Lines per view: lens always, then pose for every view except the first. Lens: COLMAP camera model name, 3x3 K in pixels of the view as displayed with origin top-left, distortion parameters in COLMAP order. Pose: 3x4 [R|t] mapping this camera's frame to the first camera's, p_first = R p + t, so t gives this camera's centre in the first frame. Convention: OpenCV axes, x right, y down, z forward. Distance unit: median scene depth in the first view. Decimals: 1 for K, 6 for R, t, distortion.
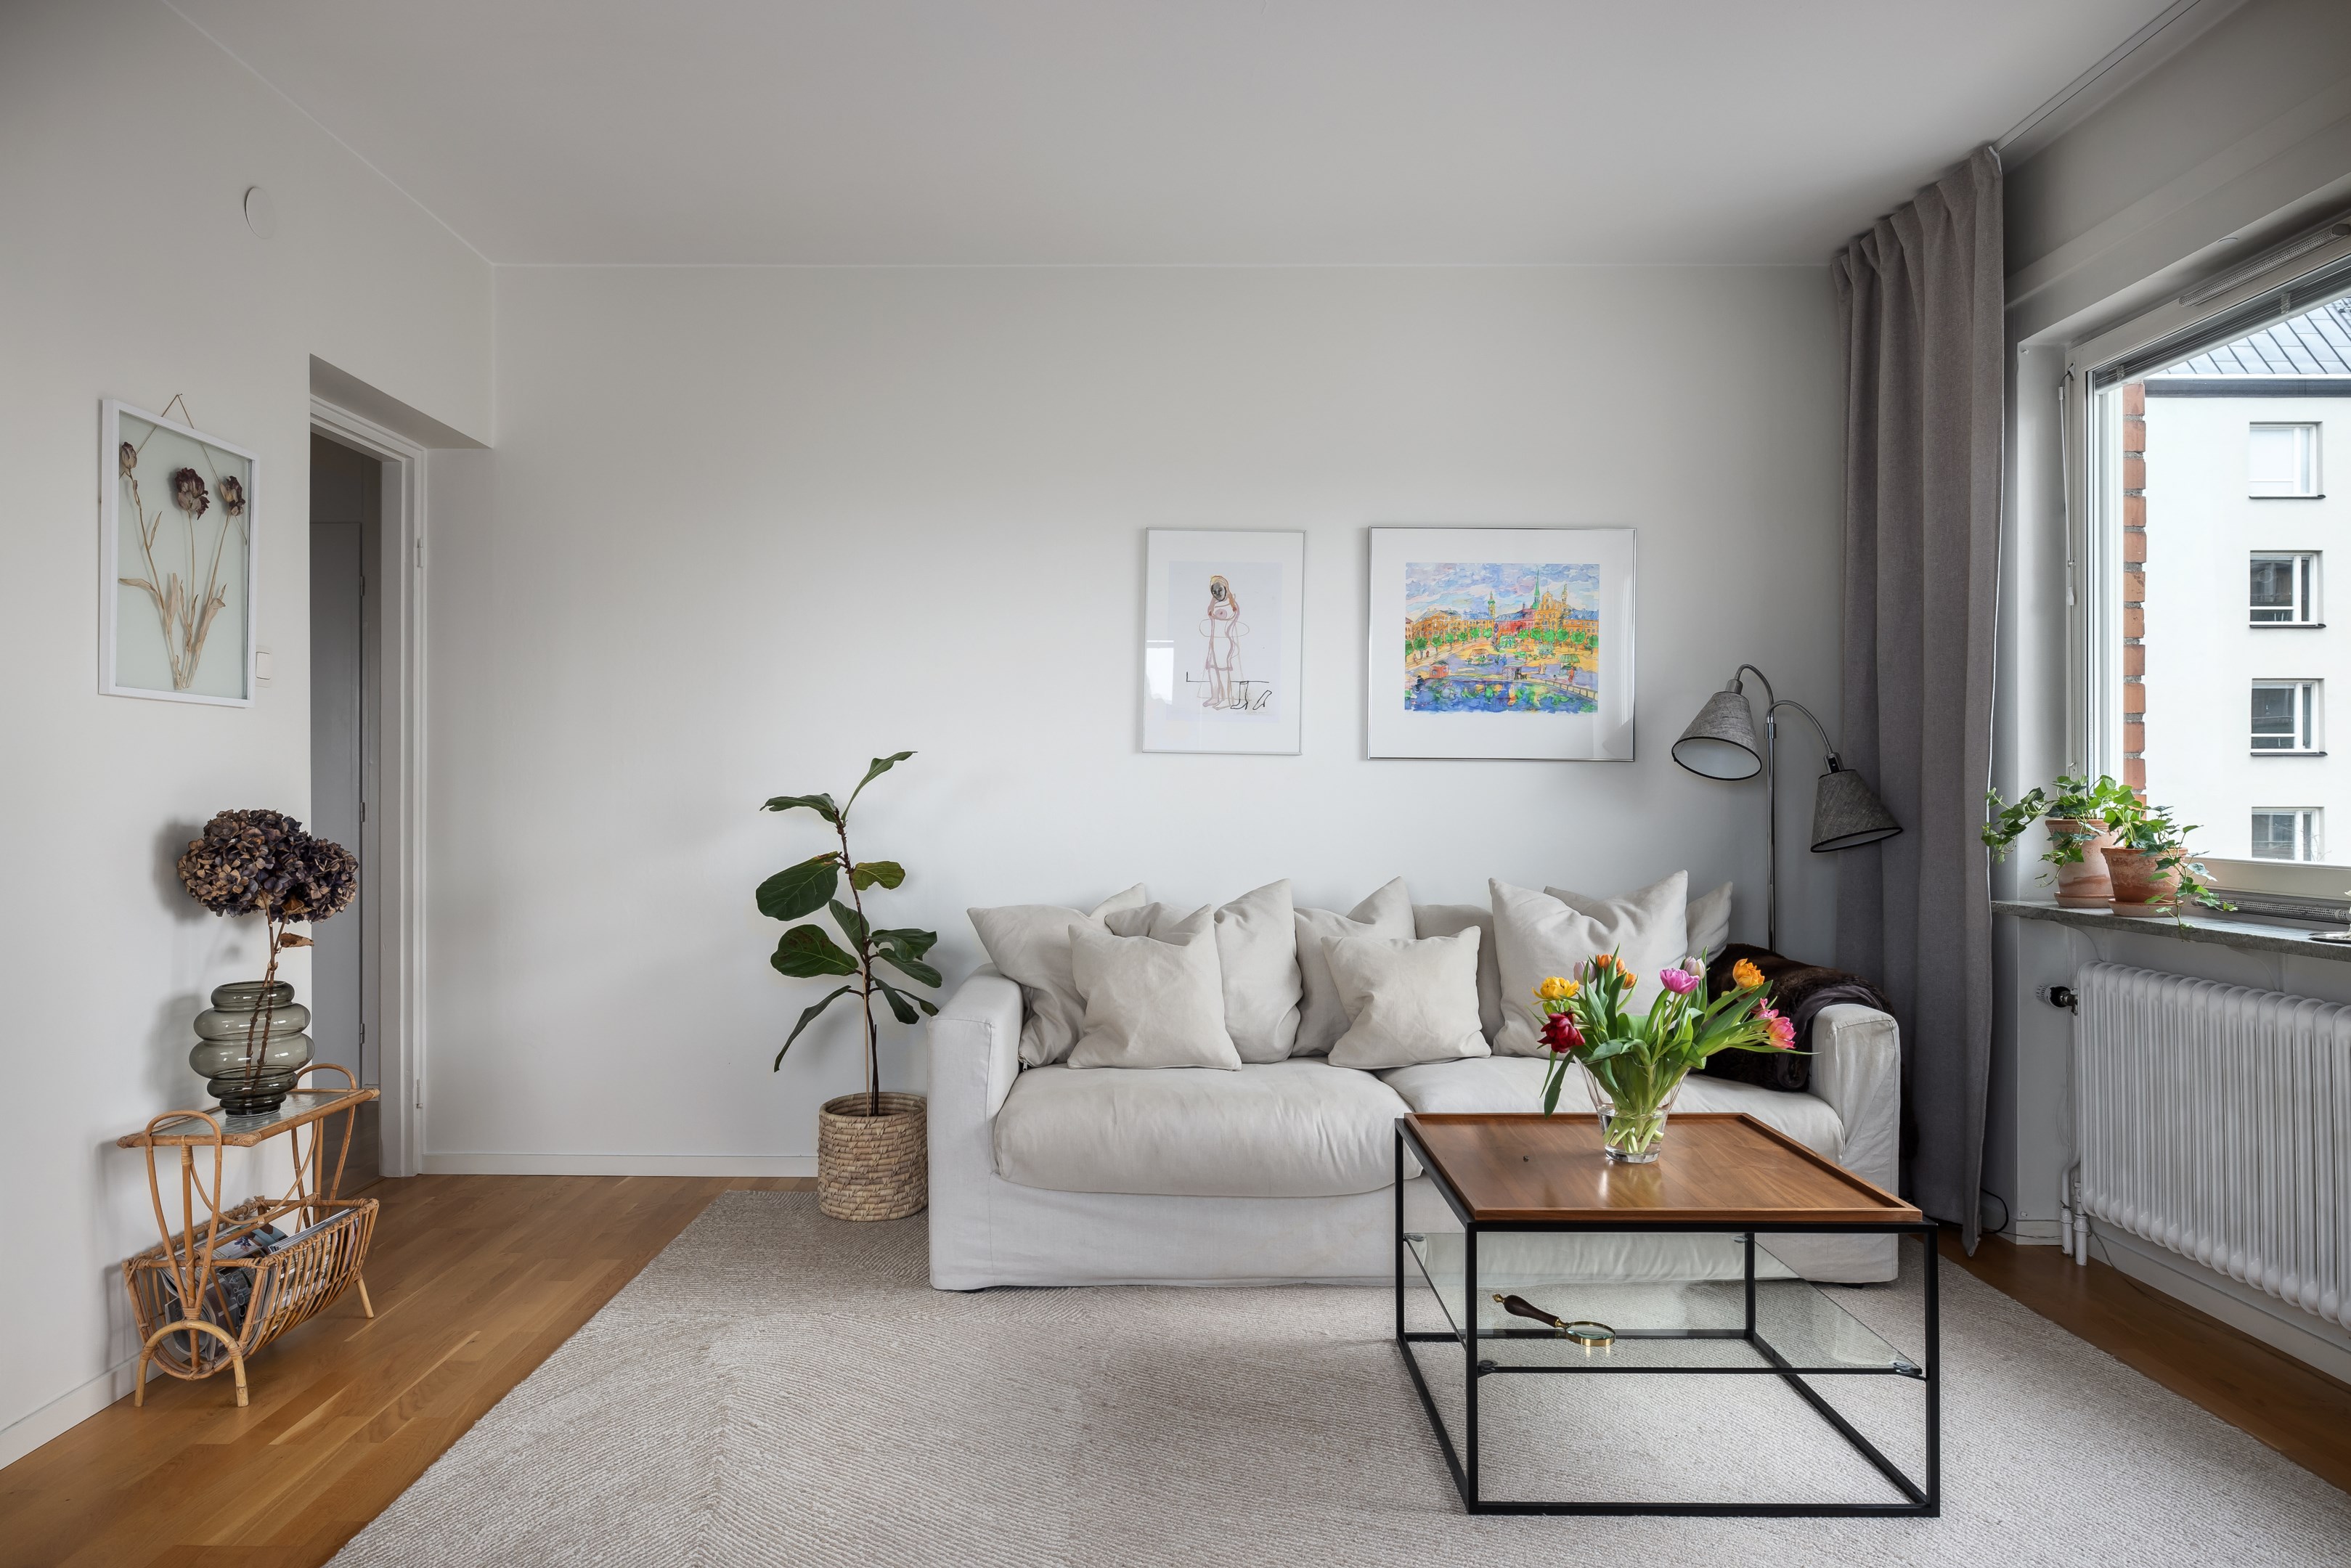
lens RADIAL K [[1439.4, 0, 1164.1], [0, 1439.4, 784.8], [0, 0, 1]] dist [-0.005143, 0.004131]
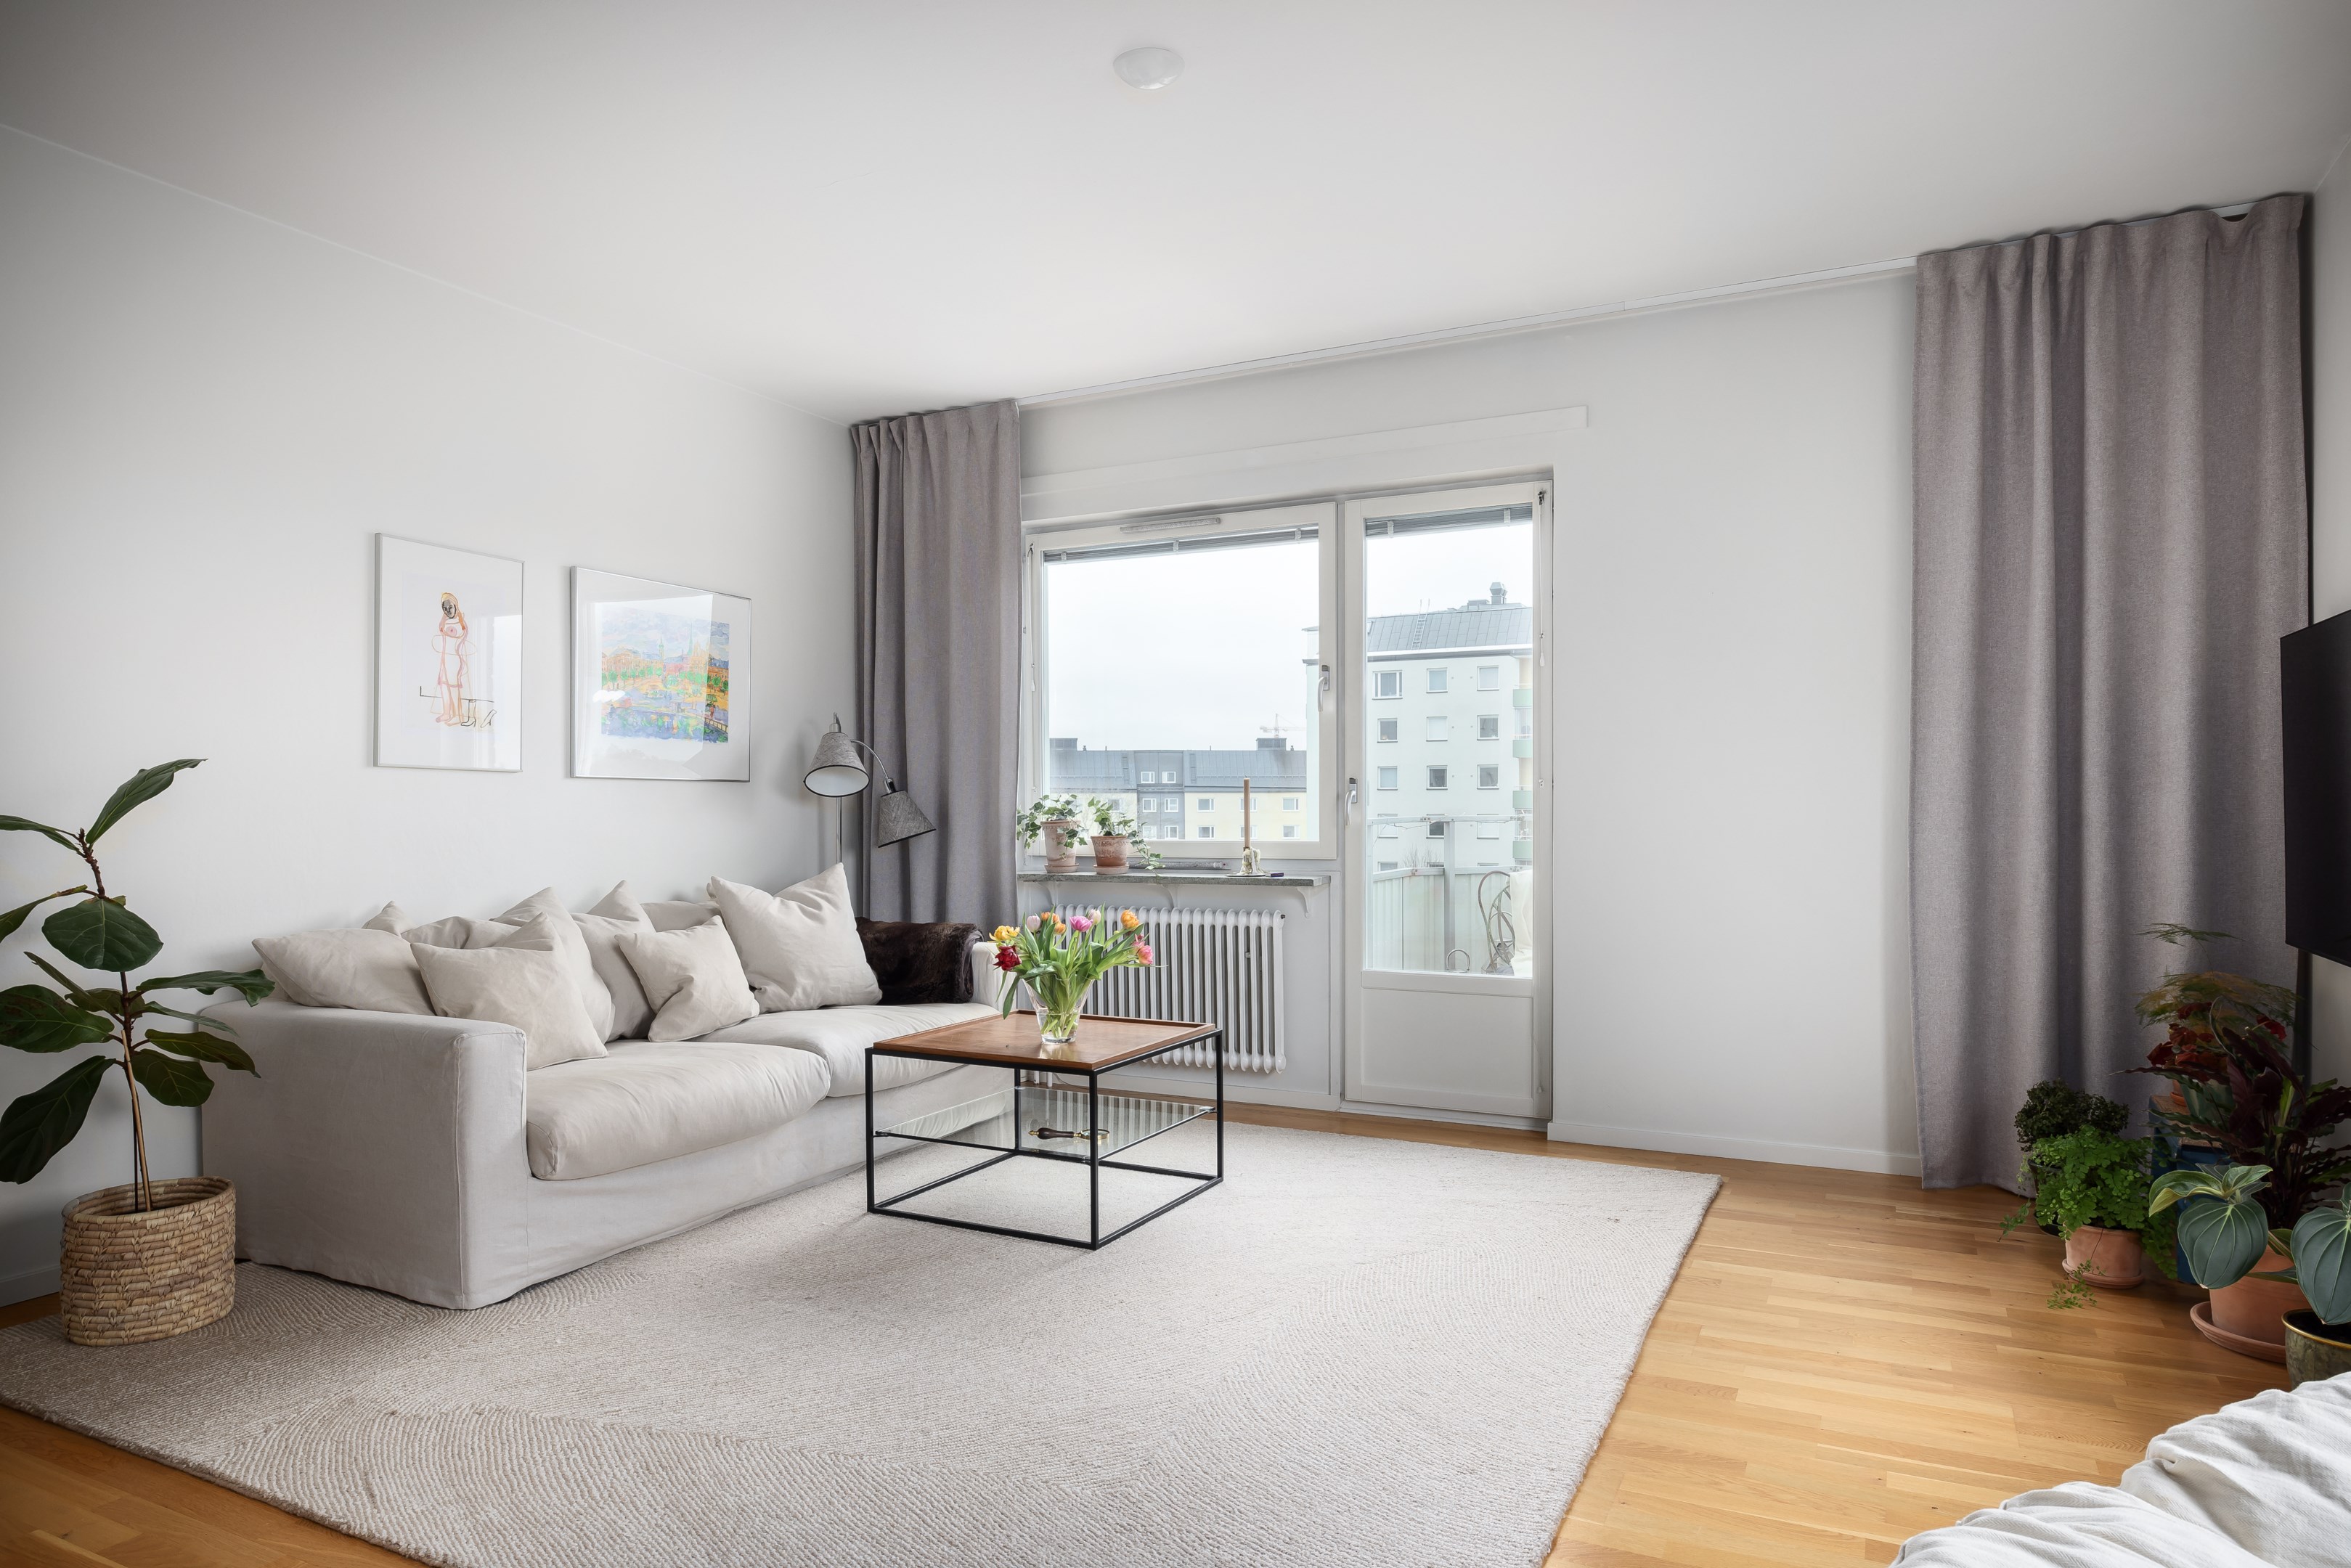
lens RADIAL K [[1405.1, 0, 1184.0], [0, 1405.1, 829.9], [0, 0, 1]] dist [0.003534, -0.002566]
pose [[0.442713, -0.016853, 0.896505, -0.713281], [0.003708, 0.999849, 0.016965, 0.006807], [-0.896656, -0.004187, 0.442709, 0.126954]]
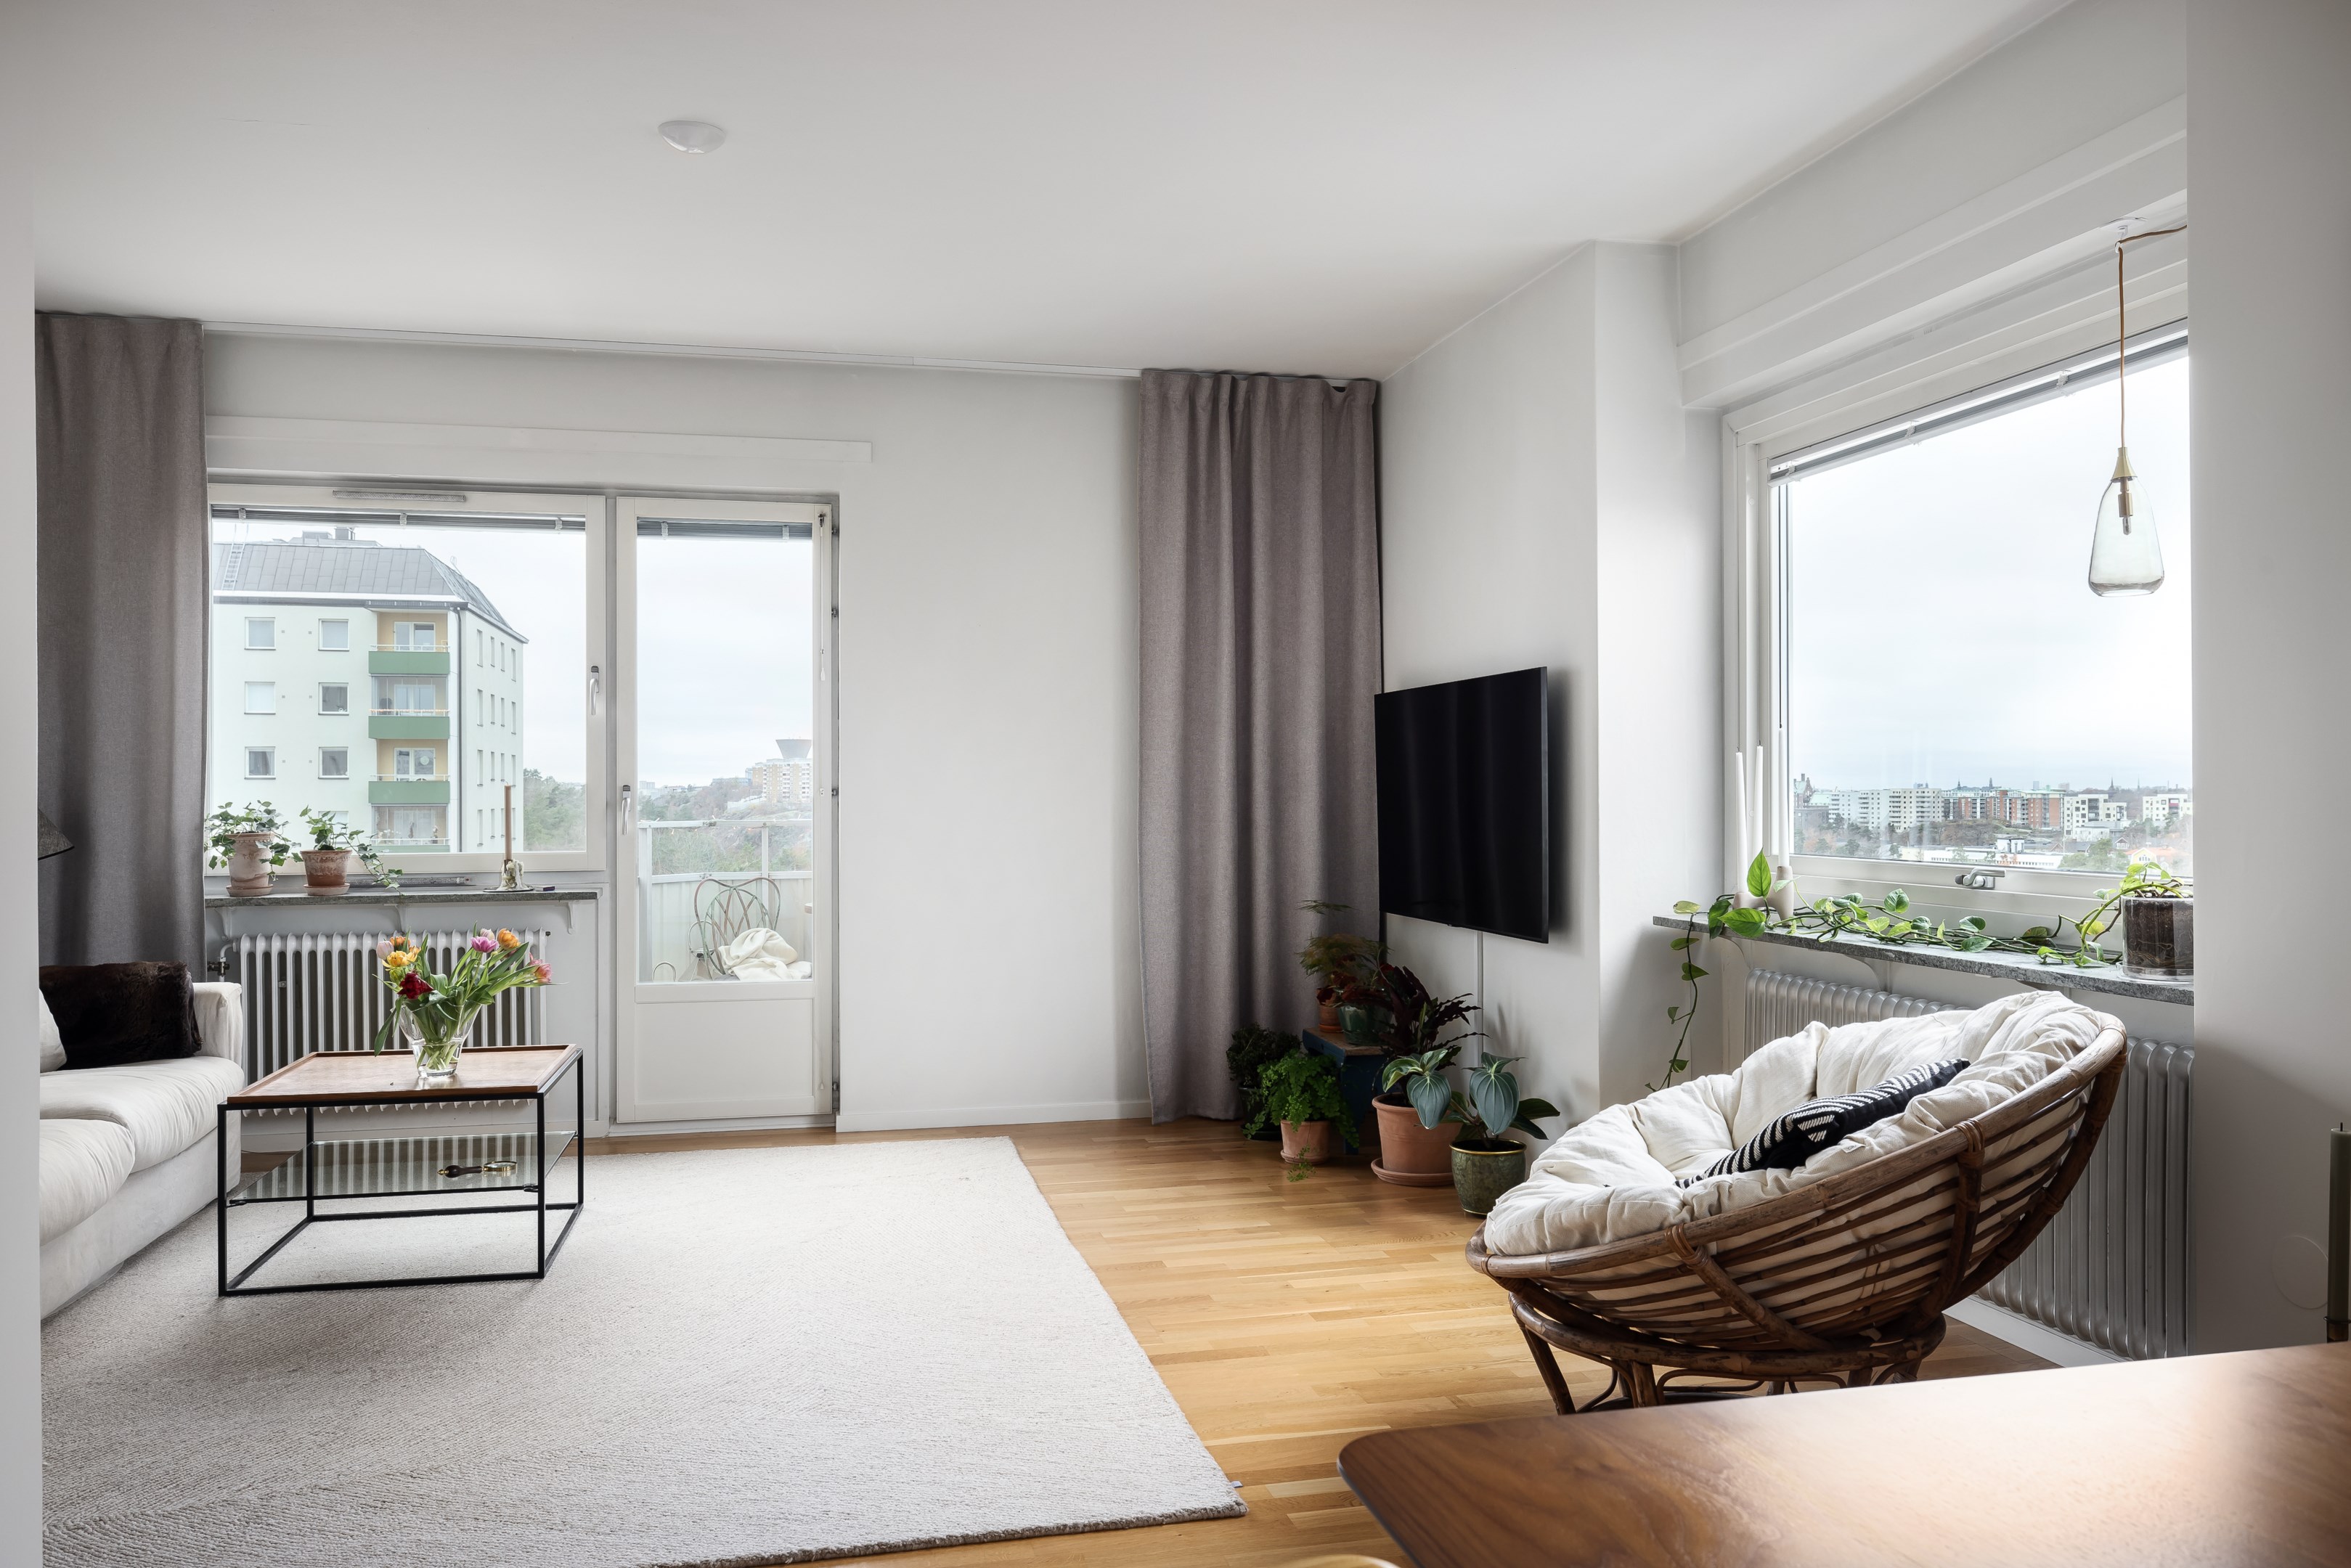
lens RADIAL K [[1694.9, 0, 1174.1], [0, 1694.9, 786.4], [0, 0, 1]] dist [-0.000628, 0.010518]
pose [[-0.230928, 0.005707, 0.972954, -1.083416], [0.003305, 0.999982, -0.005081, -0.009359], [-0.972965, 0.002043, -0.230943, 0.463659]]
